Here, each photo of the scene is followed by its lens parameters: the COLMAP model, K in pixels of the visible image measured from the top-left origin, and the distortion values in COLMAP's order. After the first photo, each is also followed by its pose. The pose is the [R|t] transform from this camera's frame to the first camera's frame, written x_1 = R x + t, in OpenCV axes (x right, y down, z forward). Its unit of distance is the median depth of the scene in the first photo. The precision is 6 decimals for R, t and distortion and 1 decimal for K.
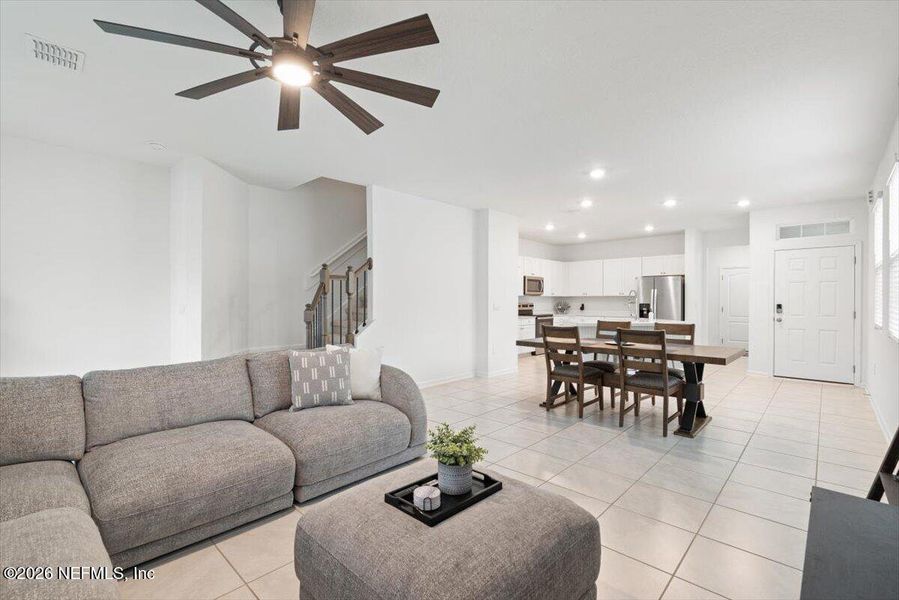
lens RADIAL K [[403.4, 0, 449.1], [0, 403.4, 300.8], [0, 0, 1]] dist [0.004901, 0.000164]
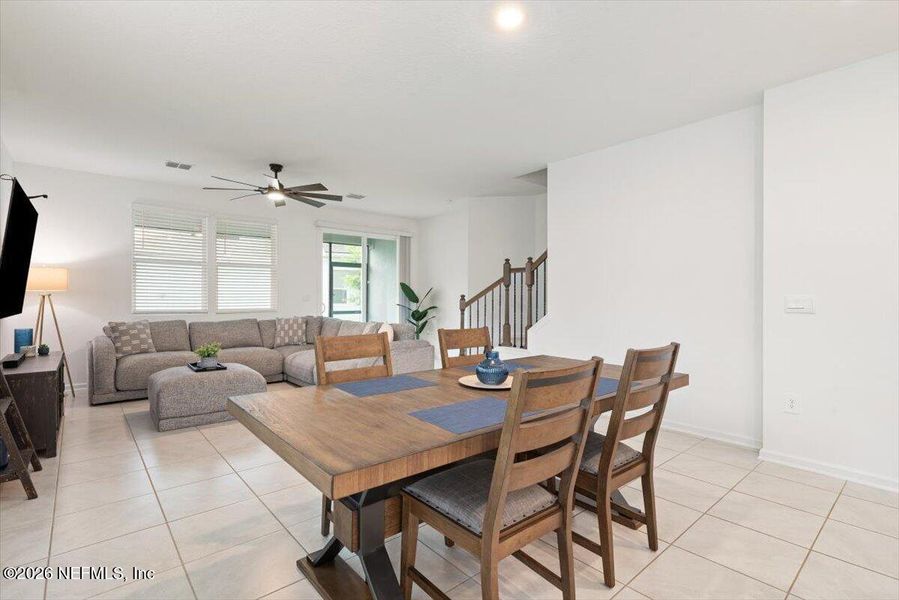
lens RADIAL K [[431.0, 0, 446.6], [0, 431.0, 298.7], [0, 0, 1]] dist [0.005779, -0.001535]
pose [[-0.108430, 0.003404, -0.994098, 0.464385], [-0.007215, 0.999965, 0.004211, 0.006199], [0.994078, 0.007629, -0.108402, 0.518996]]
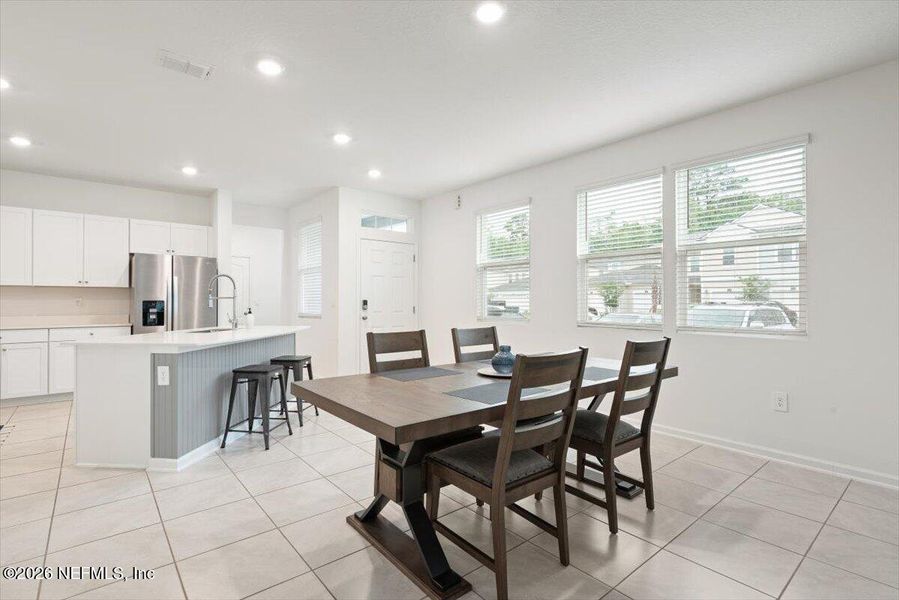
lens RADIAL K [[431.0, 0, 449.8], [0, 431.0, 296.0], [0, 0, 1]] dist [0.005779, -0.001535]
pose [[0.125626, 0.010855, 0.992018, -0.071216], [0.001324, 0.999937, -0.011109, 0.007353], [-0.992077, 0.002709, 0.125604, 0.518922]]
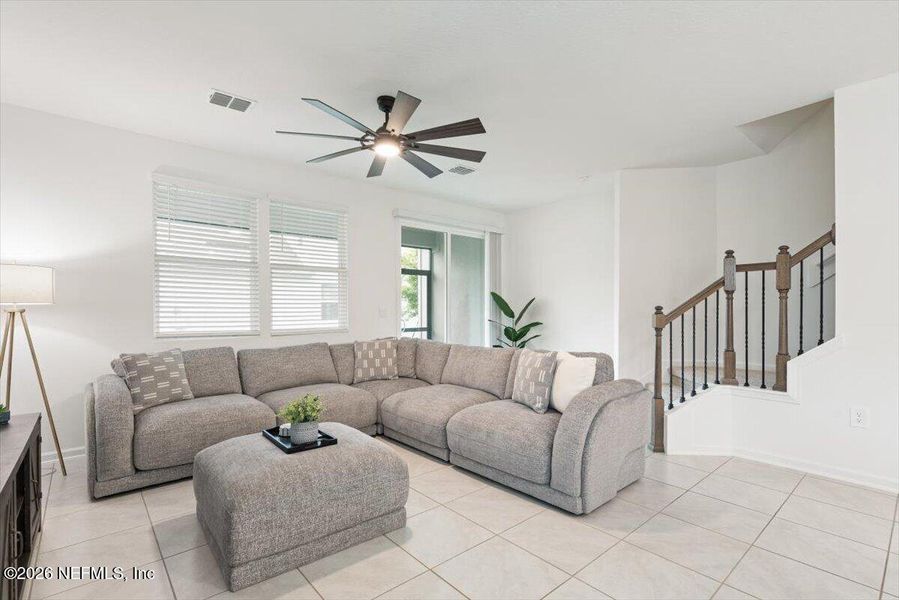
lens RADIAL K [[431.0, 0, 452.8], [0, 431.0, 311.2], [0, 0, 1]] dist [0.005779, -0.001535]
pose [[-0.104102, 0.002190, -0.994564, 0.267068], [-0.000113, 0.999998, 0.002214, 0.006745], [0.994567, 0.000343, -0.104101, 0.319158]]
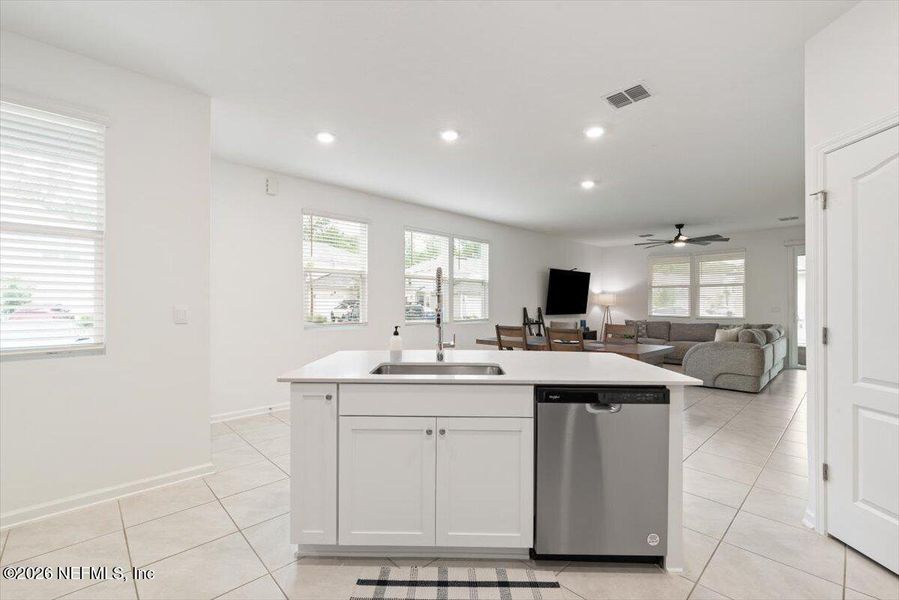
lens RADIAL K [[388.1, 0, 443.7], [0, 388.1, 300.7], [0, 0, 1]] dist [0.000469, 0.000558]
pose [[-0.998001, -0.004280, 0.063051, 0.360195], [-0.004628, 0.999975, -0.005371, -0.000227], [-0.063026, -0.005652, -0.997996, 1.084505]]
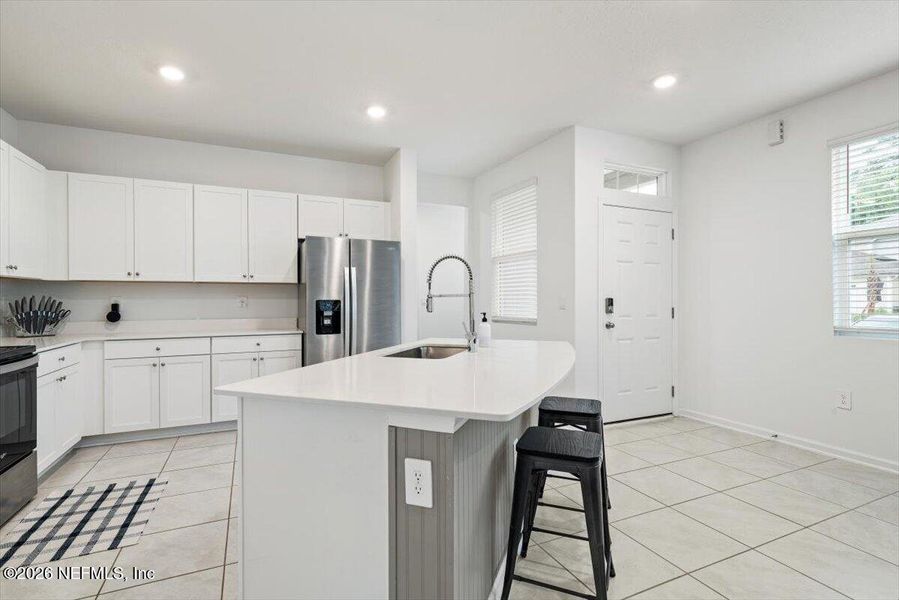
lens RADIAL K [[431.0, 0, 448.6], [0, 431.0, 295.0], [0, 0, 1]] dist [0.005779, -0.001535]
pose [[0.379566, 0.006674, 0.925141, 0.116892], [0.004882, 0.999946, -0.009217, 0.006125], [-0.925152, 0.008015, 0.379513, 0.728036]]
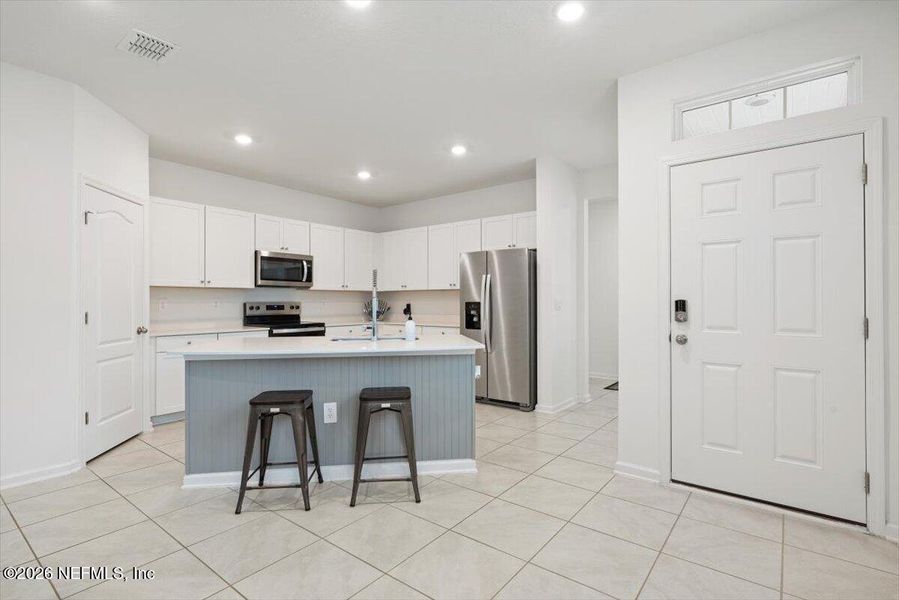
lens RADIAL K [[431.0, 0, 448.3], [0, 431.0, 295.9], [0, 0, 1]] dist [0.005779, -0.001535]
pose [[0.996055, -0.001965, 0.088715, 0.409734], [0.003324, 0.999879, -0.015177, 0.007261], [-0.088675, 0.015412, 0.995941, 0.444874]]
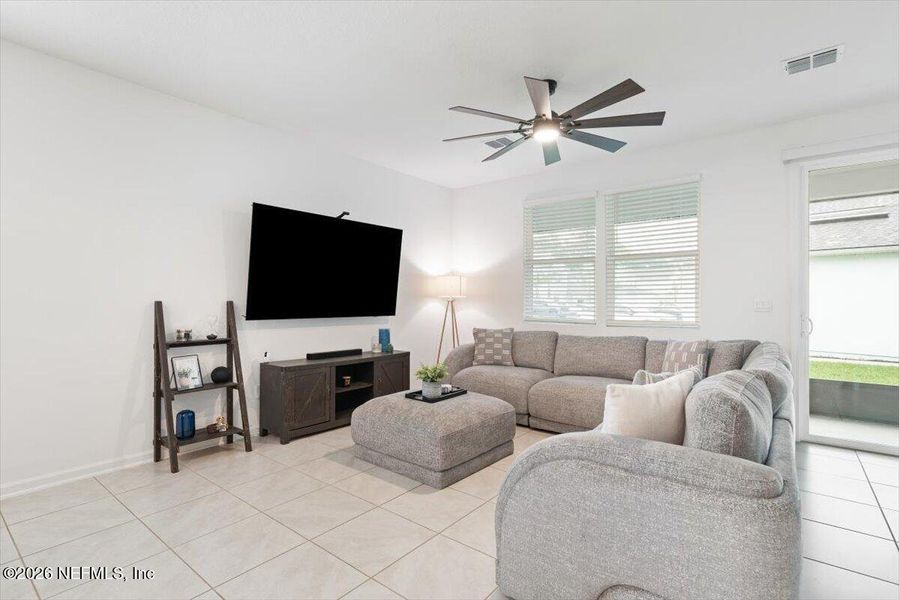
lens RADIAL K [[431.0, 0, 445.4], [0, 431.0, 297.3], [0, 0, 1]] dist [0.005779, -0.001535]
pose [[-0.997059, -0.007327, -0.076283, 0.017133], [-0.006851, 0.999955, -0.006499, 0.007037], [0.076327, -0.005957, -0.997065, 0.568432]]
